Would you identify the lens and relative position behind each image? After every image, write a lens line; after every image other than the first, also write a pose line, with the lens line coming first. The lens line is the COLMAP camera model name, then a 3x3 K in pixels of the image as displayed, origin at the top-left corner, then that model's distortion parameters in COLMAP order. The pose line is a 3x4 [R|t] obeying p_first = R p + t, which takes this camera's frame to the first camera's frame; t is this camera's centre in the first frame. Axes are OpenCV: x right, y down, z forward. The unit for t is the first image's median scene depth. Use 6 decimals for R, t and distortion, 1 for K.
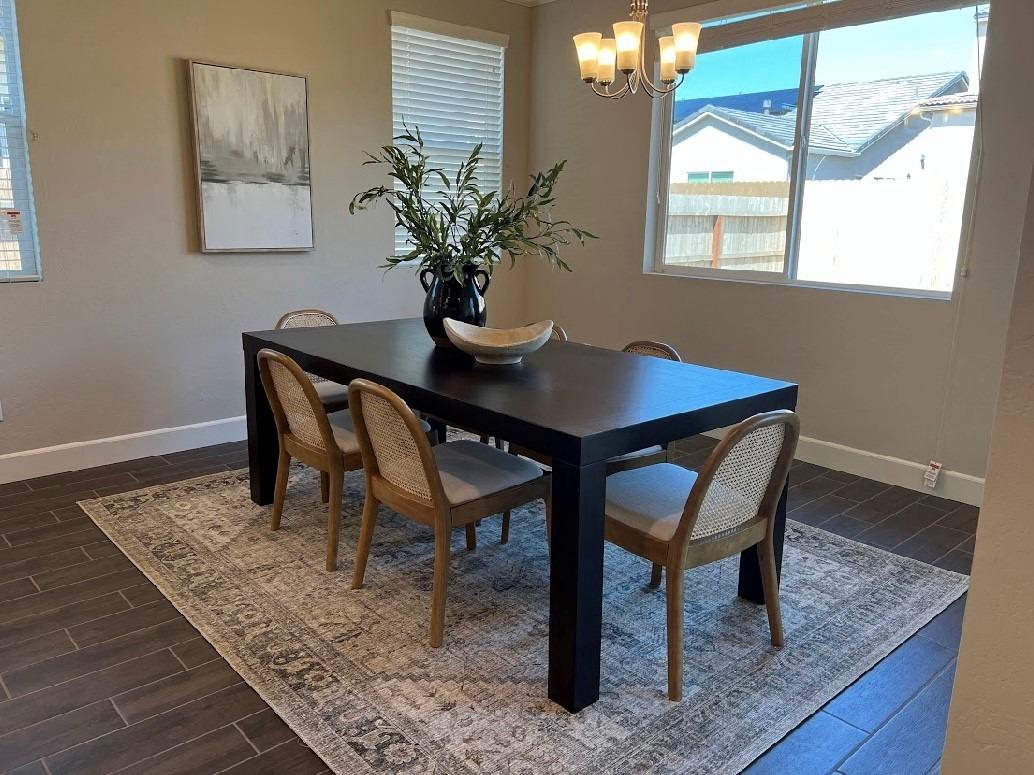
lens RADIAL K [[792.2, 0, 515.3], [0, 792.2, 386.7], [0, 0, 1]] dist [-0.002662, 0.000872]
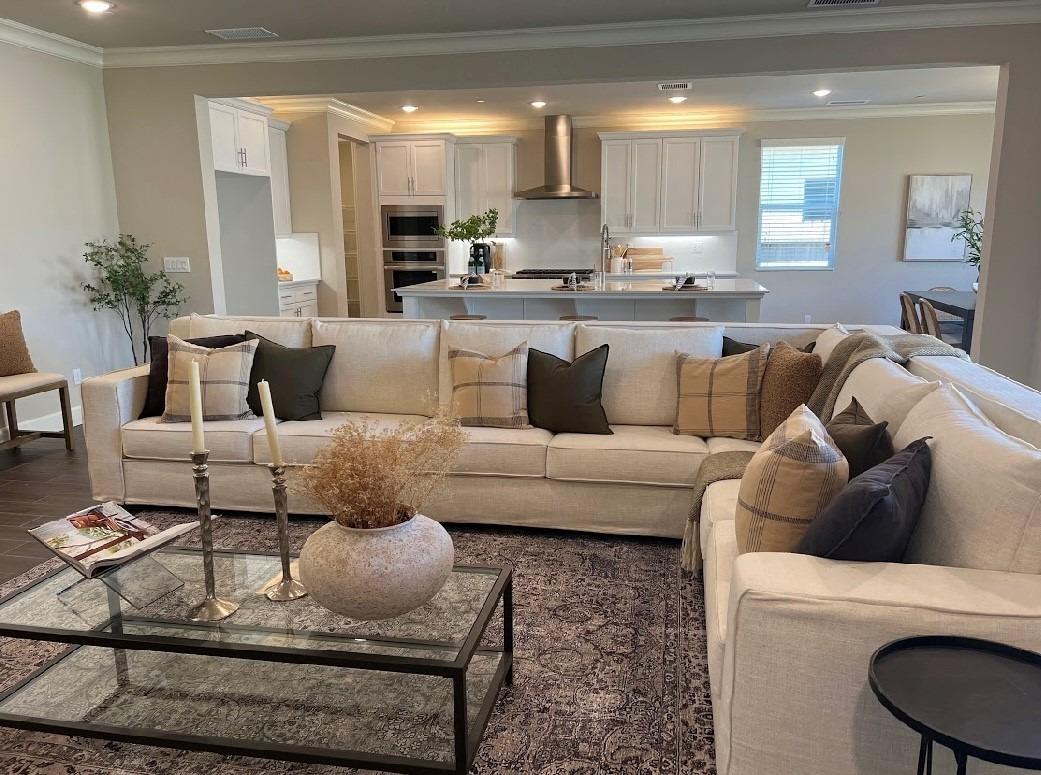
lens RADIAL K [[797.6, 0, 522.4], [0, 797.6, 386.0], [0, 0, 1]] dist [-0.002662, 0.000872]
pose [[0.611582, 0.122980, -0.781564, 0.732473], [-0.149440, 0.988020, 0.038528, 0.248728], [0.776939, 0.093234, 0.622634, -1.171366]]
